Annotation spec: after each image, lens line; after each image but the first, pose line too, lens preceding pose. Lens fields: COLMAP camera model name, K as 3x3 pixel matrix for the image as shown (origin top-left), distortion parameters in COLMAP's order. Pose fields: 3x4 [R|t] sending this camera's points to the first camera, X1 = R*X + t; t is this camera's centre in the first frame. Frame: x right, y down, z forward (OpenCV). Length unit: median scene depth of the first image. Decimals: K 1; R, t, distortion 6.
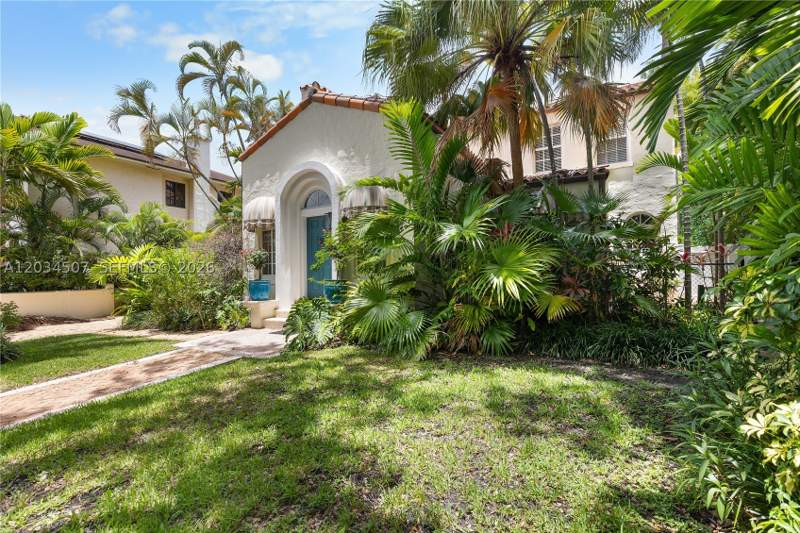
lens RADIAL K [[373.6, 0, 400.5], [0, 373.6, 264.8], [0, 0, 1]] dist [-0.002347, -0.000315]
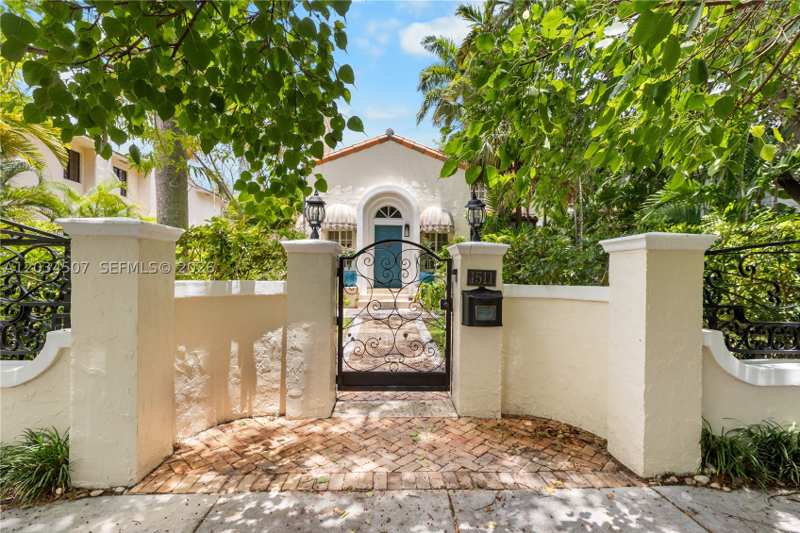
lens RADIAL K [[373.6, 0, 400.3], [0, 373.6, 274.3], [0, 0, 1]] dist [-0.002347, -0.000315]
pose [[0.855775, 0.032765, 0.516309, -0.878791], [-0.041889, 0.999104, 0.006027, 0.036428], [-0.515649, -0.026785, 0.856381, -0.183849]]
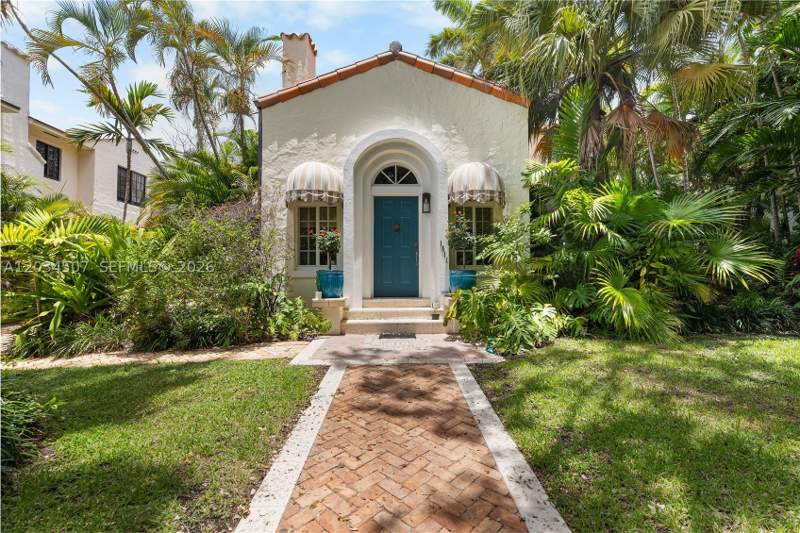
lens RADIAL K [[373.6, 0, 402.8], [0, 373.6, 262.0], [0, 0, 1]] dist [-0.002347, -0.000315]
pose [[0.862629, 0.037080, 0.504476, -0.625014], [-0.025700, 0.999234, -0.029498, 0.040555], [-0.505184, 0.012481, 0.862922, 0.274817]]
